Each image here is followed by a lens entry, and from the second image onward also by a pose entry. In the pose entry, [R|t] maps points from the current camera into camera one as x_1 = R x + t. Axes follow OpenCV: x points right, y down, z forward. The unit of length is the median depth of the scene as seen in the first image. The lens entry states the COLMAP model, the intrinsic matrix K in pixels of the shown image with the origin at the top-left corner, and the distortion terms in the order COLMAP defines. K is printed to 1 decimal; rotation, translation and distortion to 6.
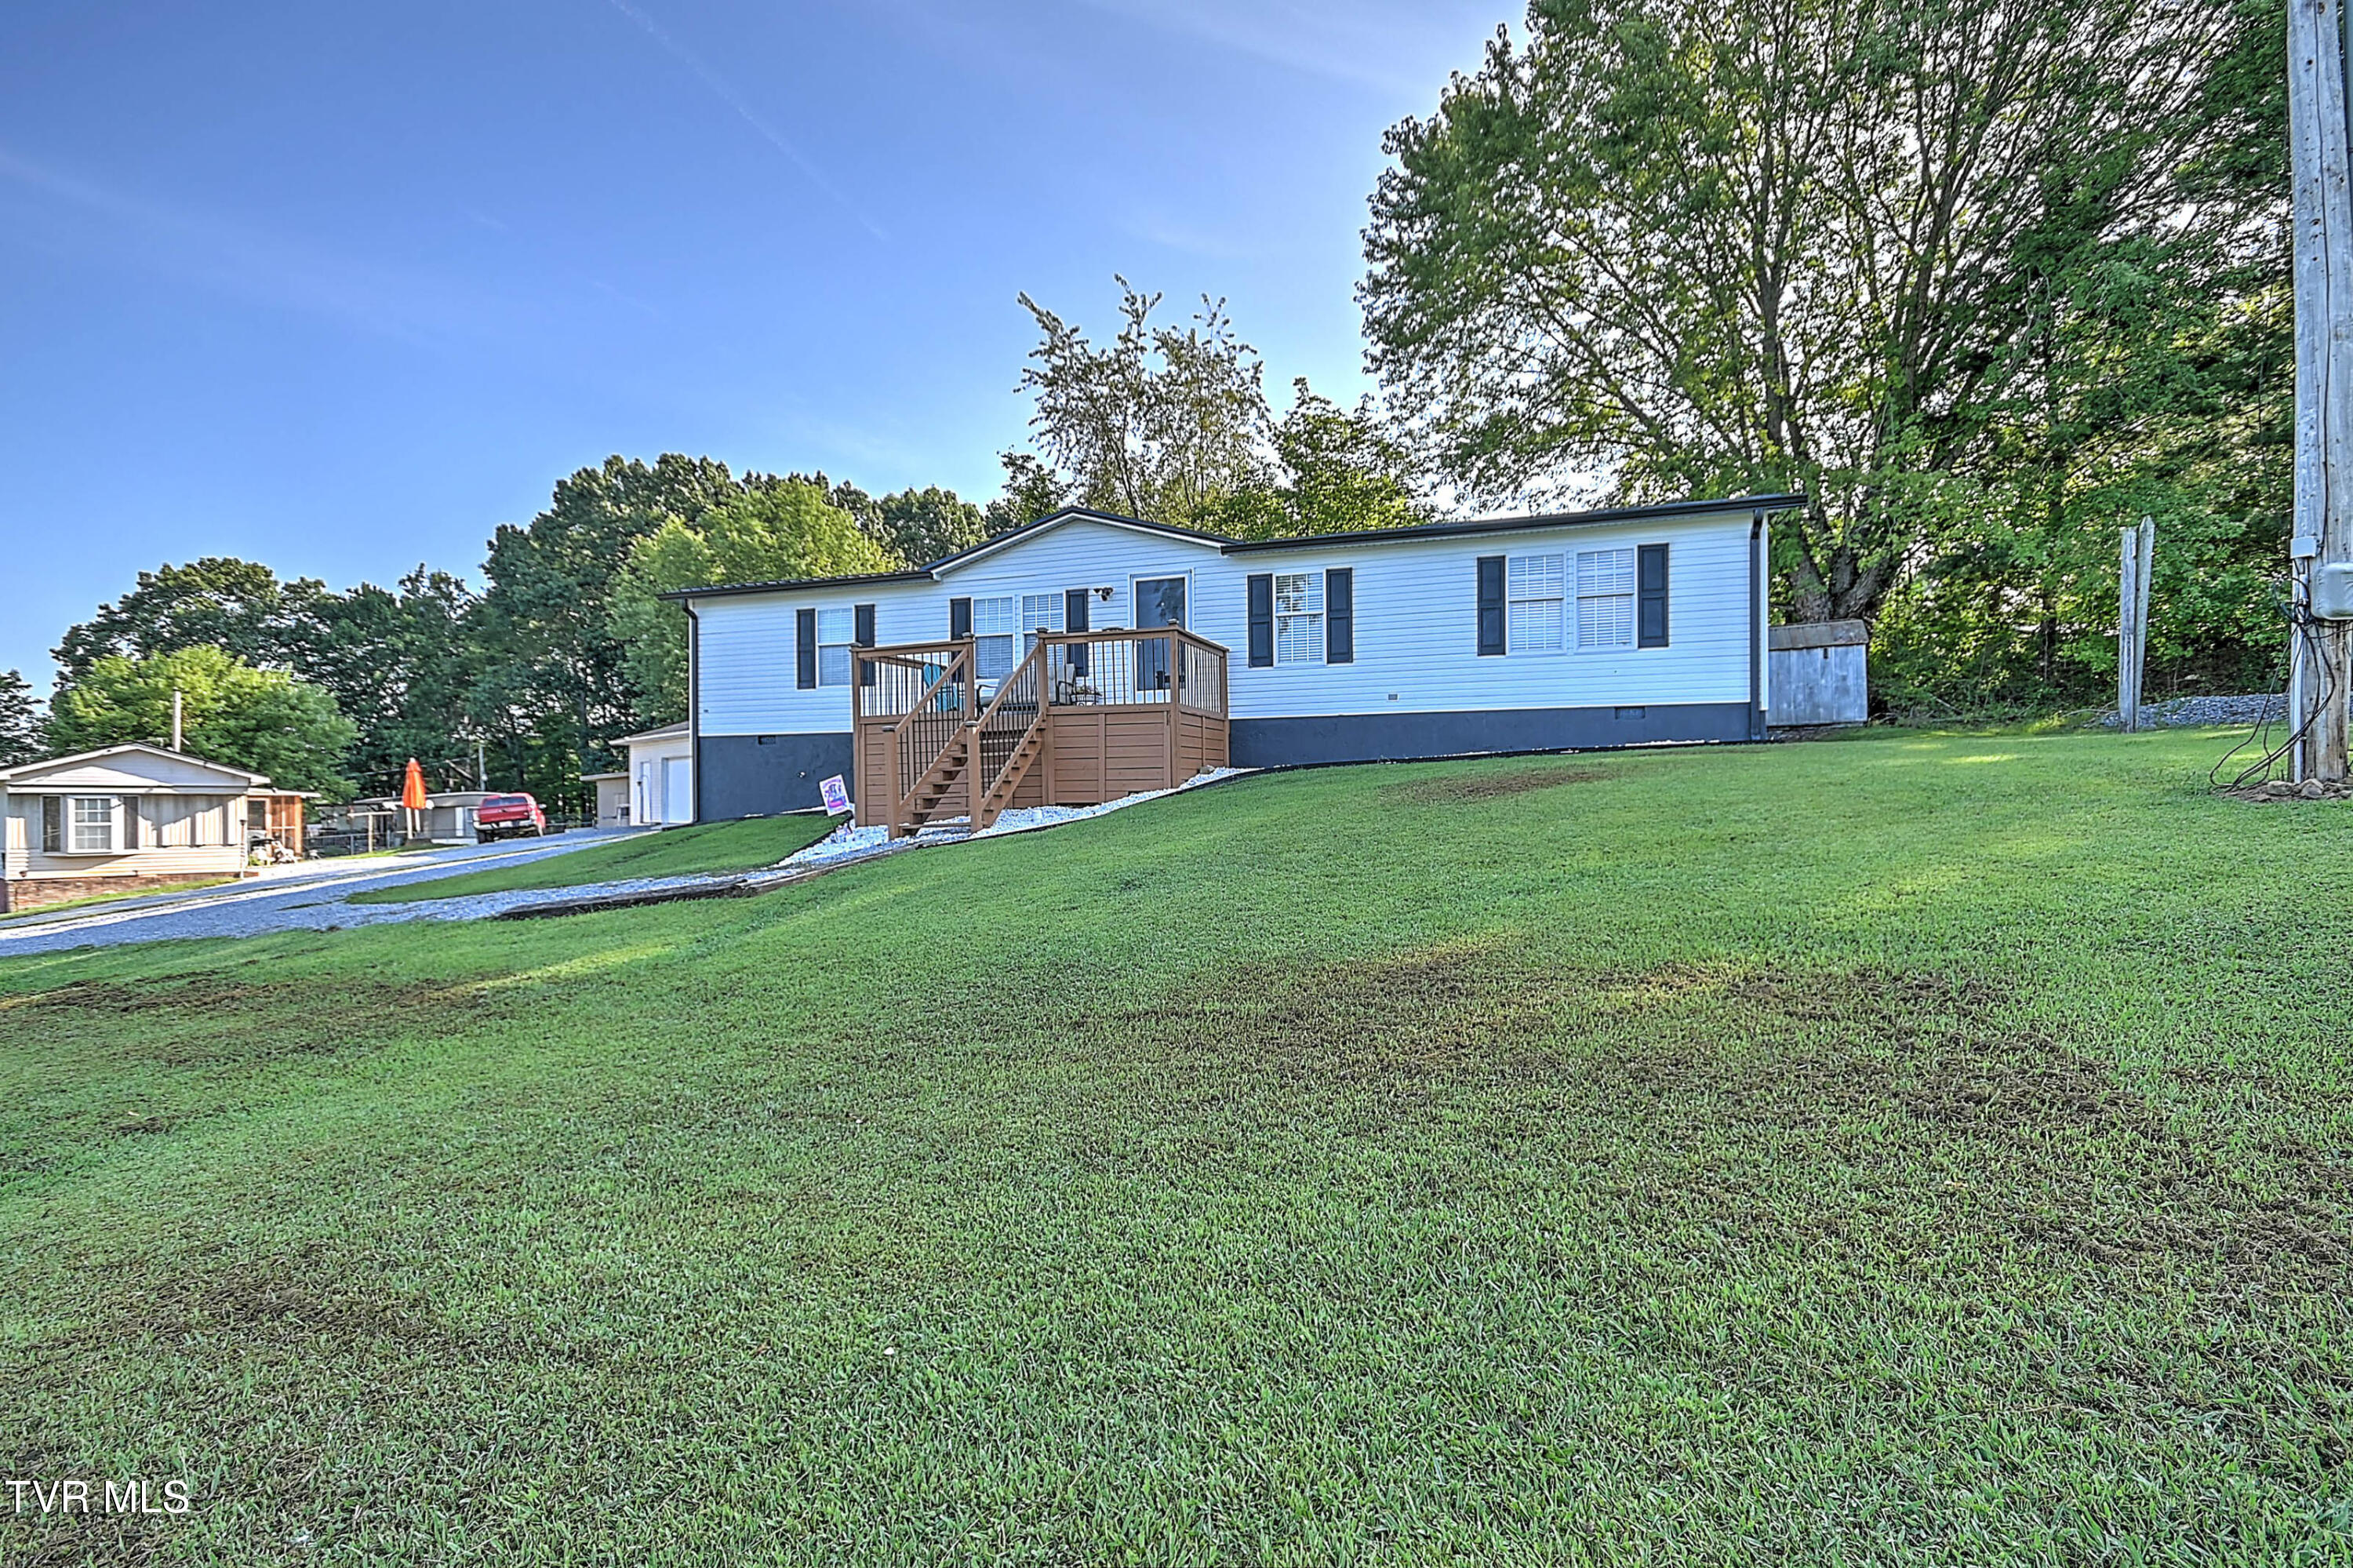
lens RADIAL K [[1094.4, 0, 1171.7], [0, 1094.4, 782.6], [0, 0, 1]] dist [0.013533, -0.002458]
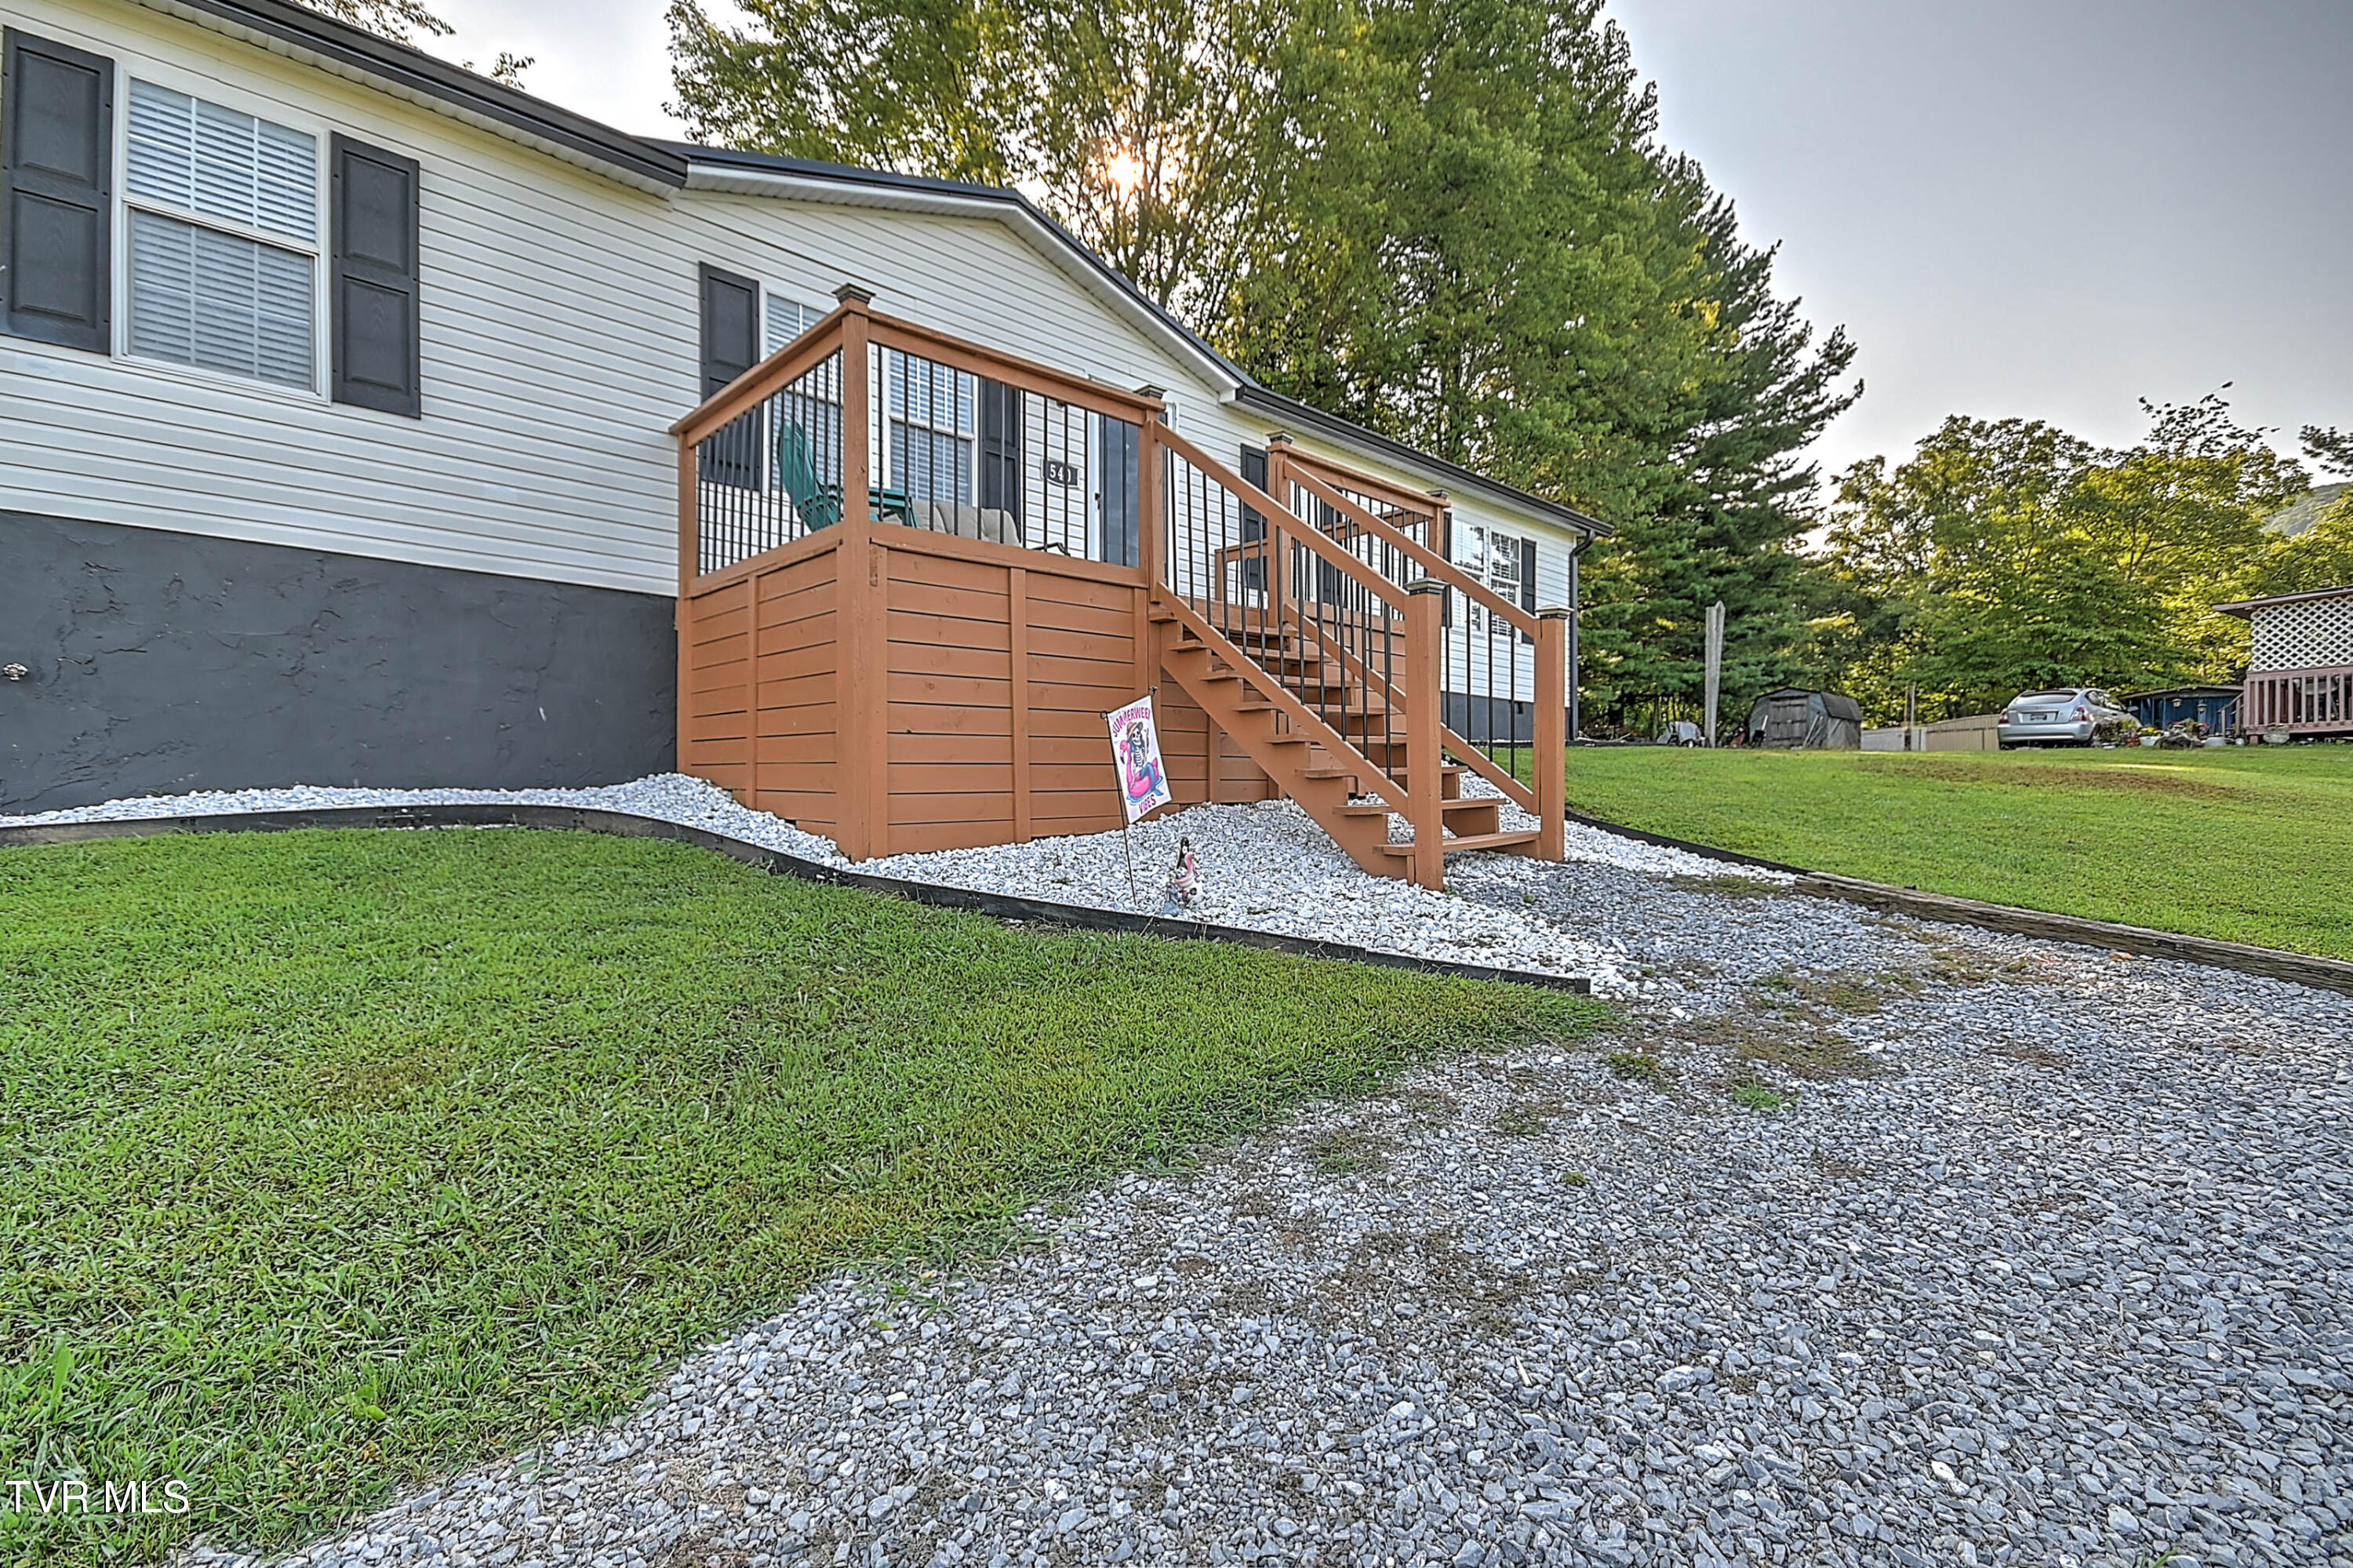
lens RADIAL K [[1094.4, 0, 1190.4], [0, 1094.4, 799.8], [0, 0, 1]] dist [0.013533, -0.002458]
pose [[0.476396, 0.012091, 0.879148, -0.273314], [-0.022137, 0.999753, -0.001754, 0.010982], [-0.878952, -0.018626, 0.476546, 0.396633]]
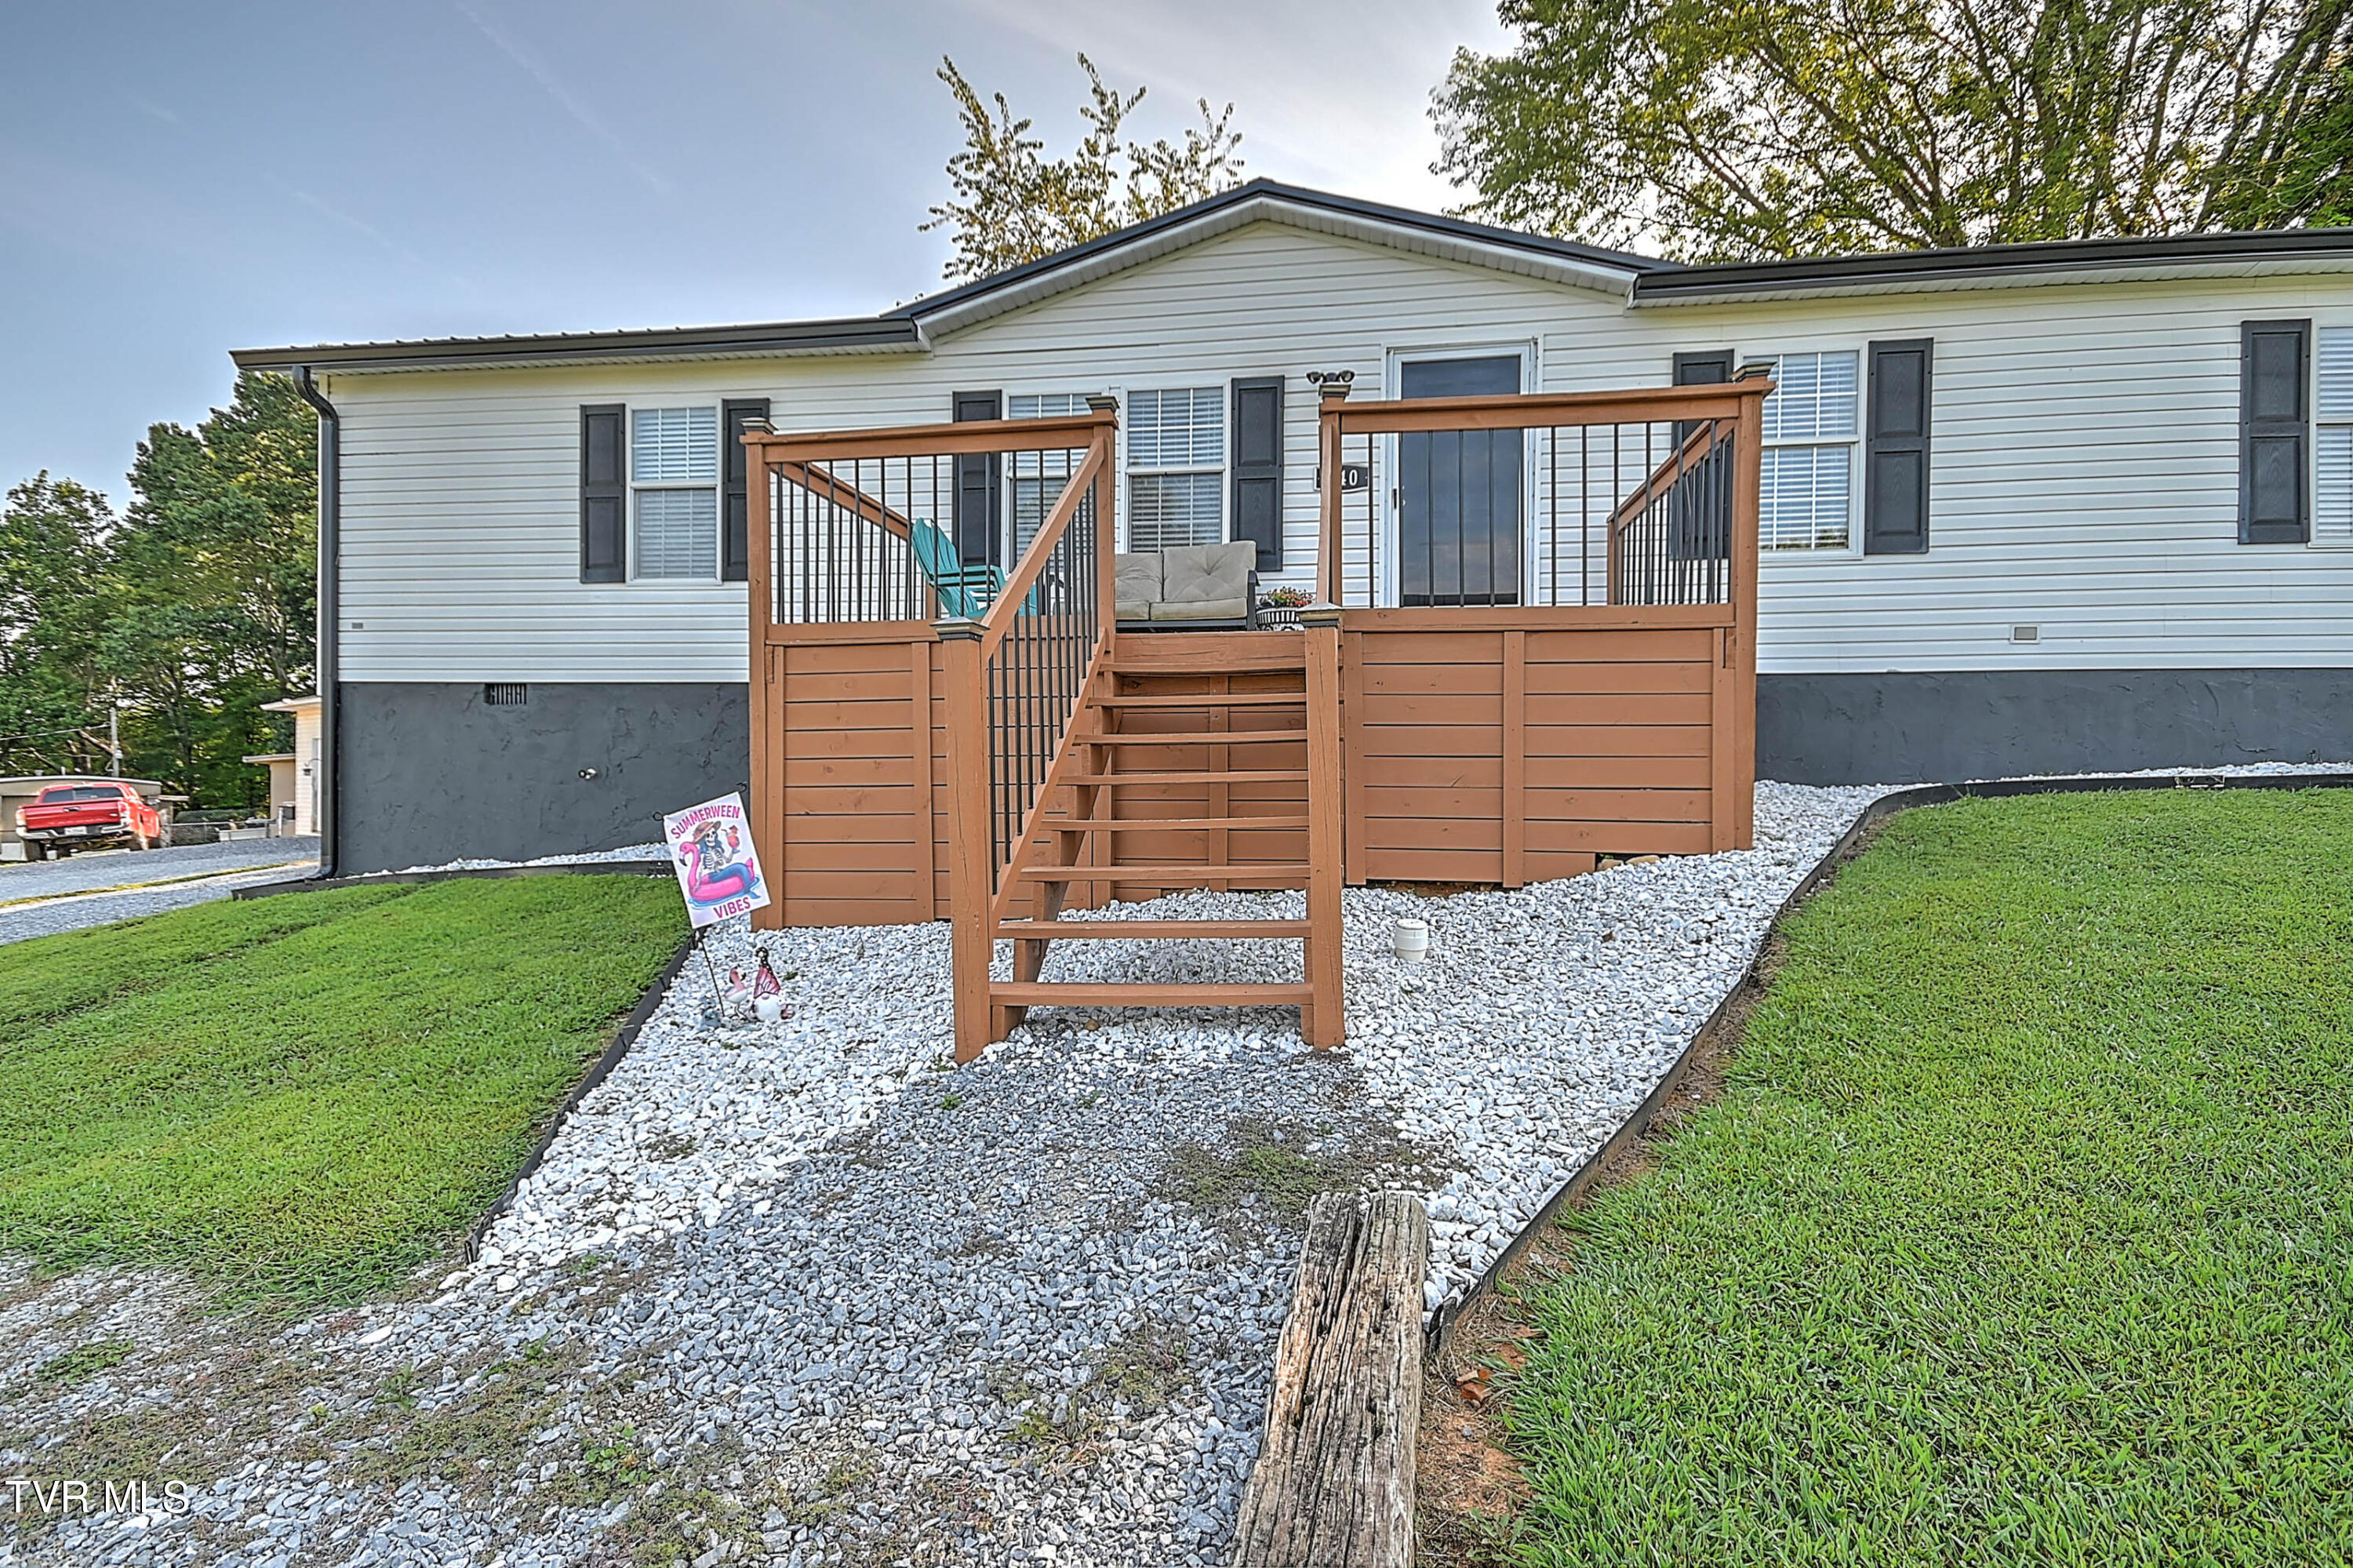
lens RADIAL K [[1094.4, 0, 1175.9], [0, 1094.4, 787.4], [0, 0, 1]] dist [0.013533, -0.002458]
pose [[0.984931, 0.018191, 0.171989, -0.111479], [-0.019956, 0.999764, 0.008539, -0.006597], [-0.171793, -0.011843, 0.985062, 0.322897]]
